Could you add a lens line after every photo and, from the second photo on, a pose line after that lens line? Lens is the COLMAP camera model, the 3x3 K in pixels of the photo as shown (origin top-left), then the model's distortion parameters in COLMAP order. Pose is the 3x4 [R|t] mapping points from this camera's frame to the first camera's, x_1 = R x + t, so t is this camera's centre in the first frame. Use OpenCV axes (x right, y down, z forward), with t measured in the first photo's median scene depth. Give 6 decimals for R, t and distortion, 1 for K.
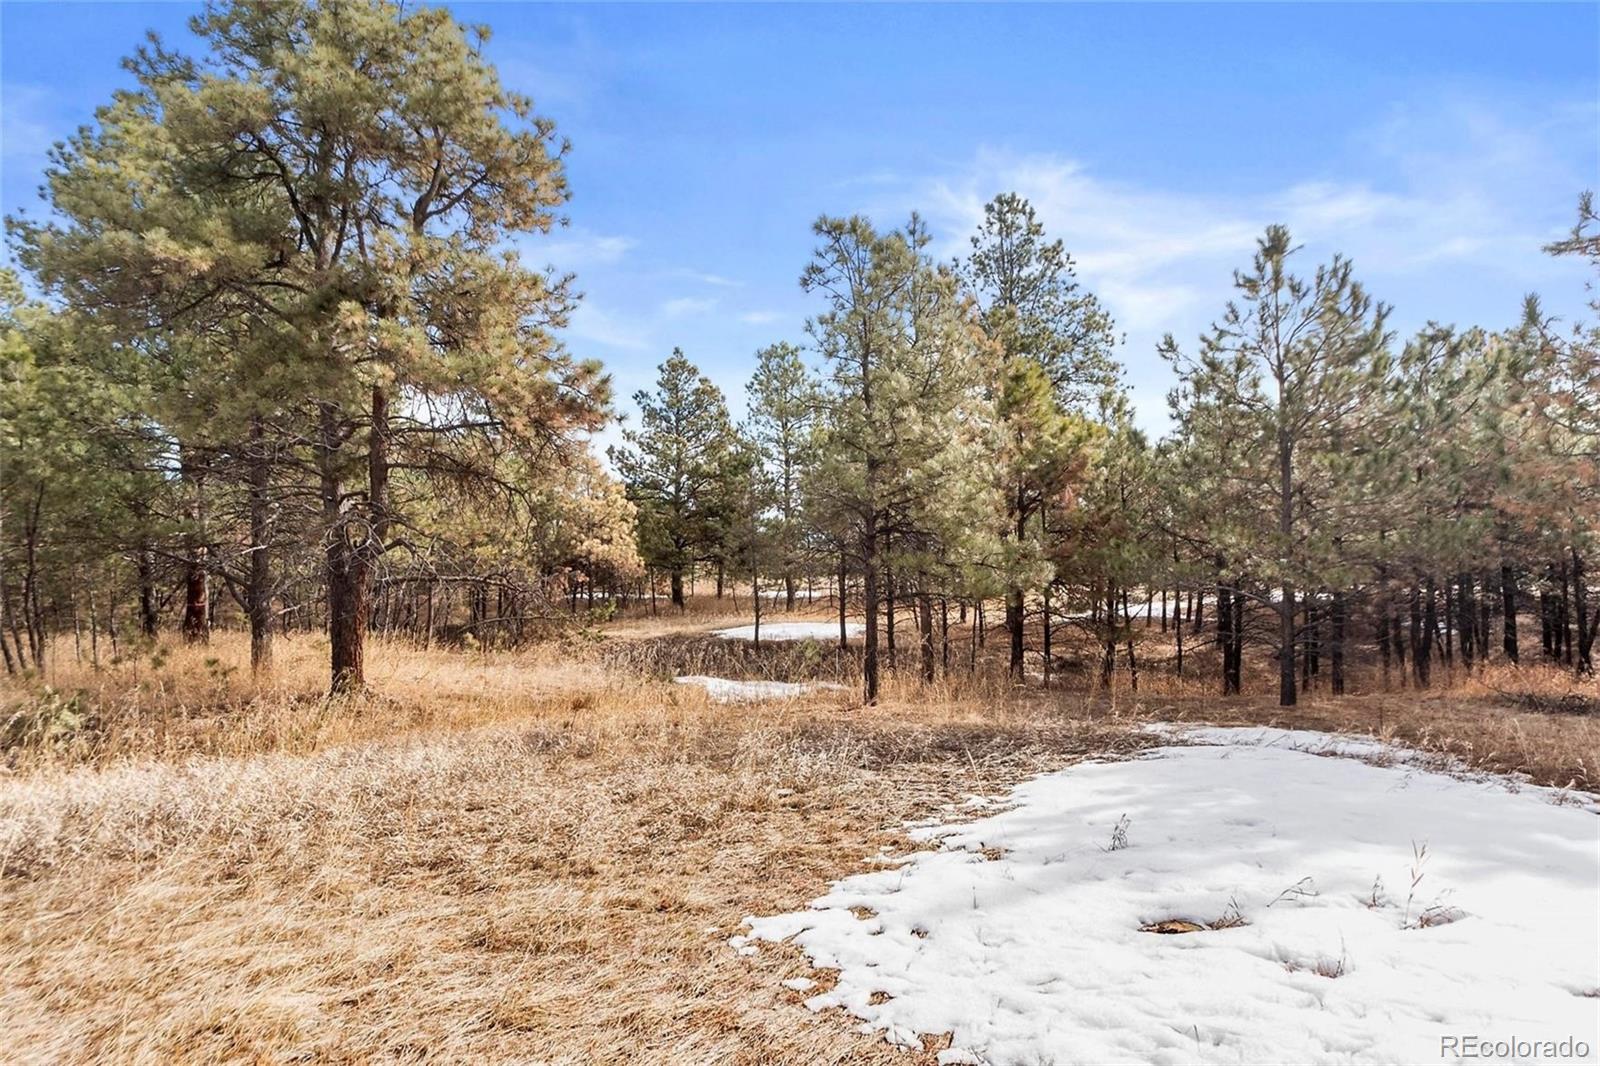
lens RADIAL K [[835.5, 0, 803.0], [0, 835.5, 534.8], [0, 0, 1]] dist [-0.003848, -0.004926]
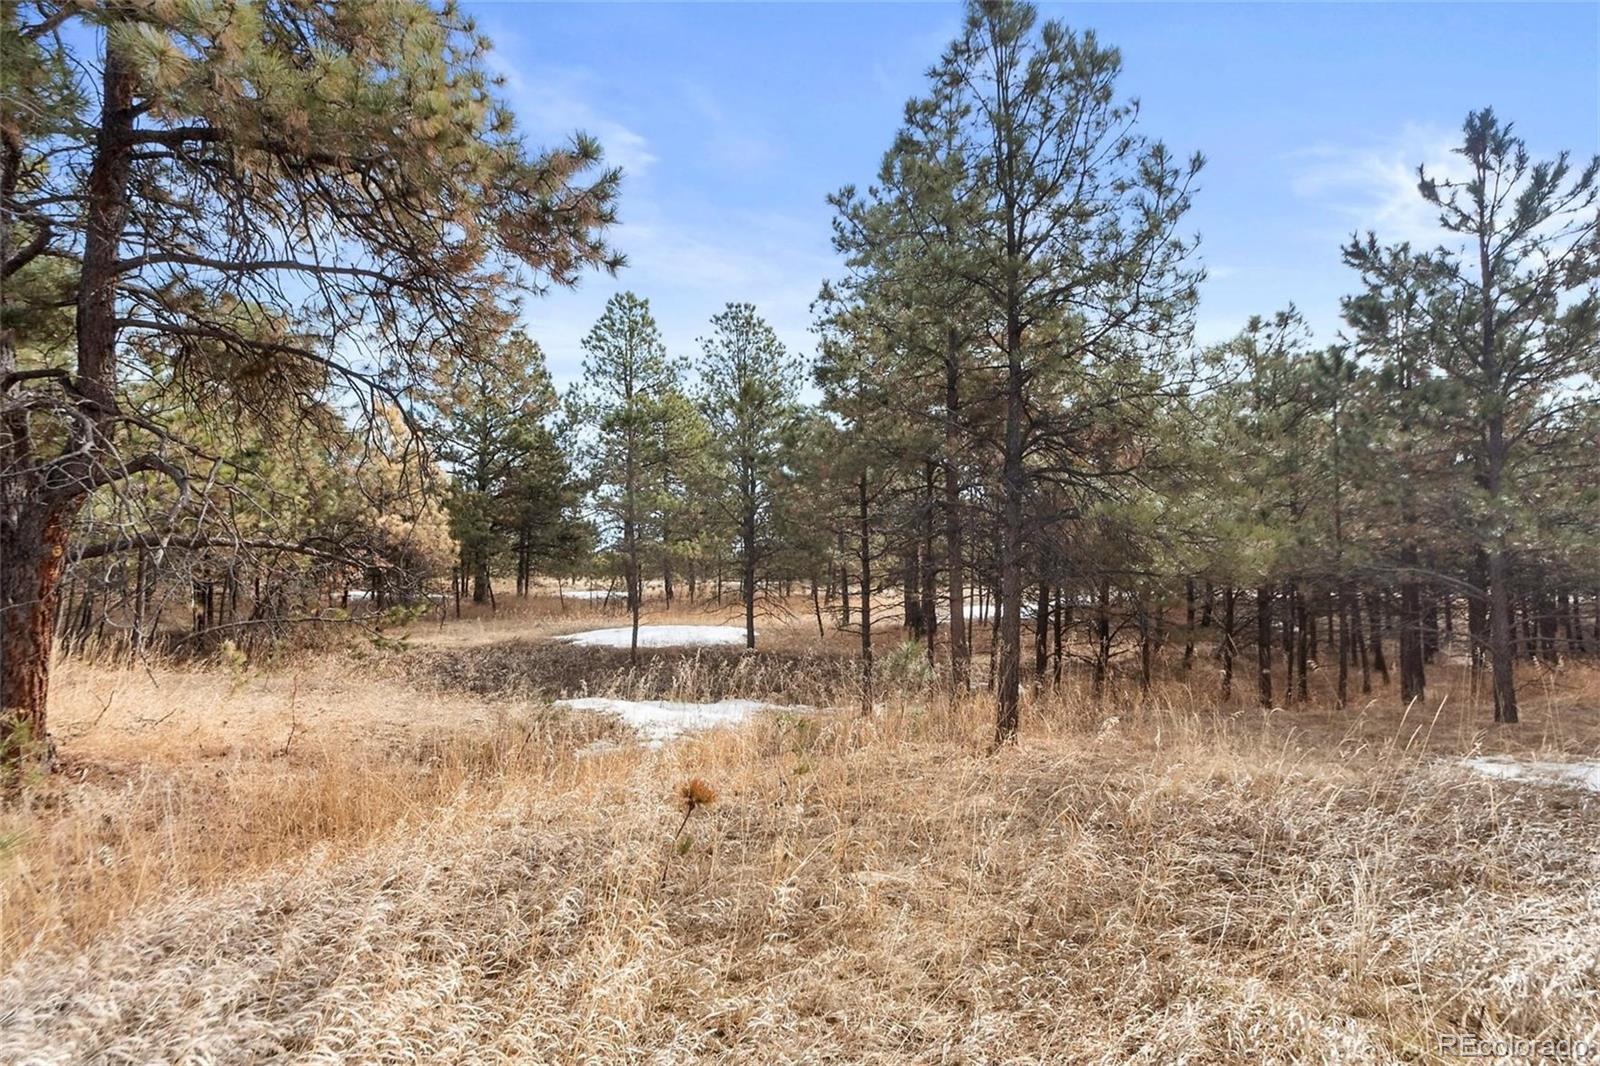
lens RADIAL K [[835.5, 0, 796.5], [0, 835.5, 532.9], [0, 0, 1]] dist [-0.003848, -0.004926]
pose [[0.960362, 0.026771, 0.277468, -0.113693], [-0.024396, 0.999630, -0.012010, 0.022518], [-0.277687, 0.004765, 0.960660, 0.187926]]
